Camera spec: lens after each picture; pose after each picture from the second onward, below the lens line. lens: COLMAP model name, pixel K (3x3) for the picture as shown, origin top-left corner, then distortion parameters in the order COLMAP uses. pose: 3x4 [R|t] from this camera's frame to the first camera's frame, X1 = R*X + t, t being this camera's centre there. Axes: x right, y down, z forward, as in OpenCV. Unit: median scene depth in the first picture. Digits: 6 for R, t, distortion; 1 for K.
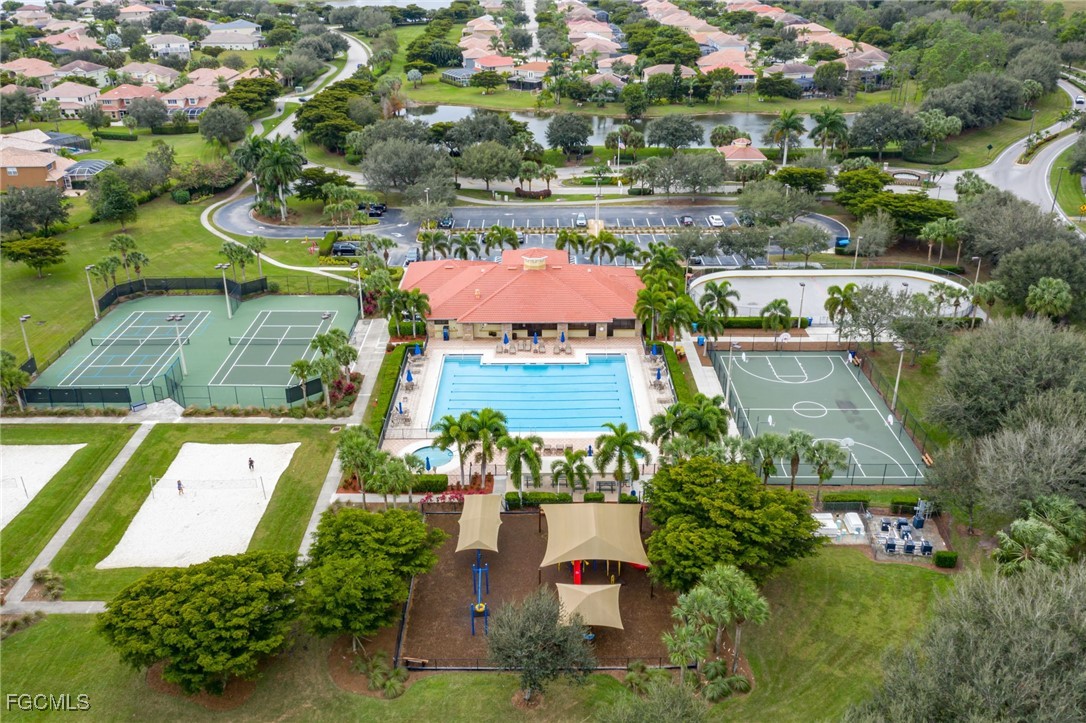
lens RADIAL K [[965.6, 0, 543.0], [0, 965.6, 361.5], [0, 0, 1]] dist [0.012487, 0.004155]
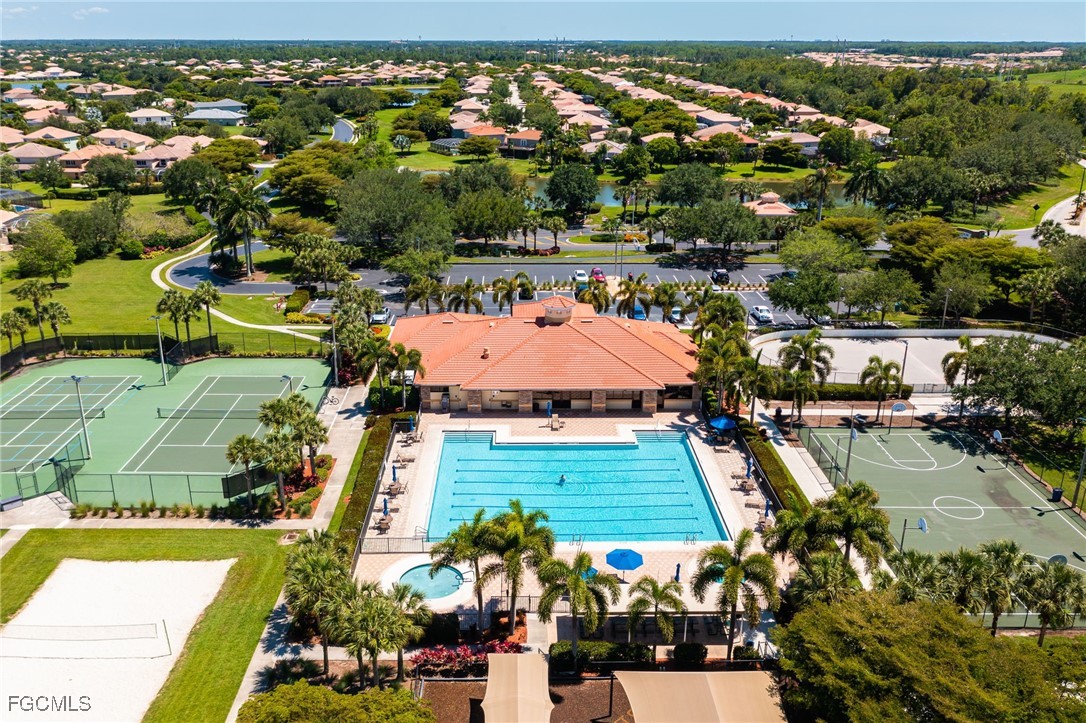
lens RADIAL K [[923.0, 0, 586.1], [0, 923.0, 365.1], [0, 0, 1]] dist [-0.003561, 0.000735]
pose [[0.997382, 0.006703, 0.072001, -0.043128], [-0.000716, 0.996561, -0.082864, 0.001239], [-0.072309, 0.082596, 0.993956, 0.269916]]
